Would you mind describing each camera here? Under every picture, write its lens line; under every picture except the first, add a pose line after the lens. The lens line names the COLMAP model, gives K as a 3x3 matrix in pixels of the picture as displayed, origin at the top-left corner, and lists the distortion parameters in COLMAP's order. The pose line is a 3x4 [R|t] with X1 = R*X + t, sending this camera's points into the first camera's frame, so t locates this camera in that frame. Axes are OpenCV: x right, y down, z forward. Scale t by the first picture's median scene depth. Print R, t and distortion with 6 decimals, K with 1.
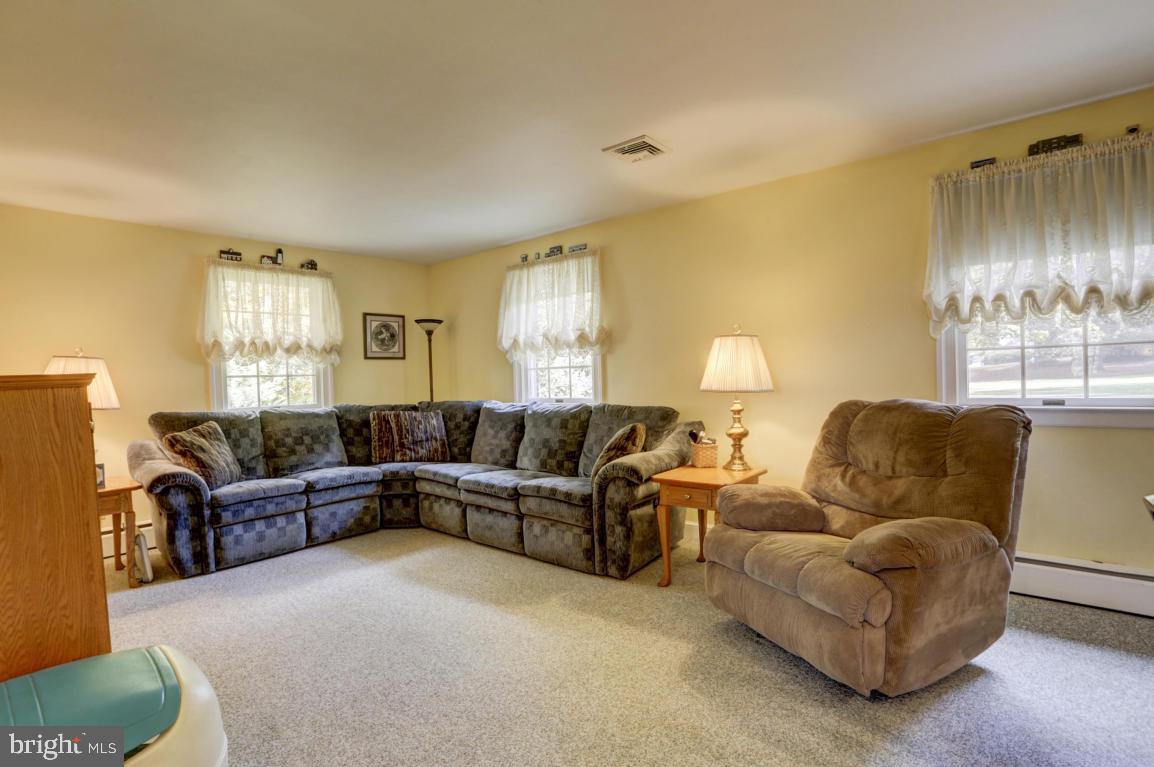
lens RADIAL K [[564.0, 0, 578.4], [0, 564.0, 385.5], [0, 0, 1]] dist [-0.076493, 0.035414]
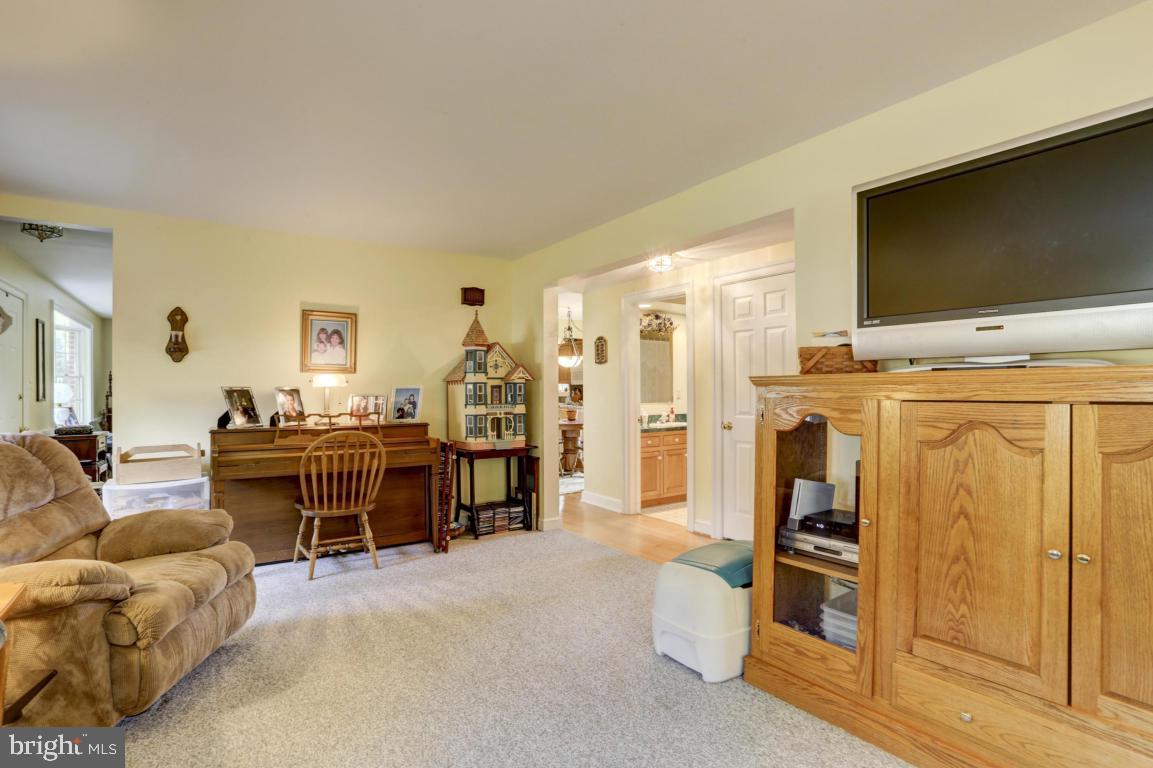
lens RADIAL K [[563.5, 0, 577.9], [0, 563.5, 386.0], [0, 0, 1]] dist [-0.076493, 0.035414]
pose [[-0.964691, 0.040871, 0.260195, -0.654264], [0.044456, 0.998980, 0.007904, -0.022961], [-0.259607, 0.019192, -0.965524, 1.942523]]
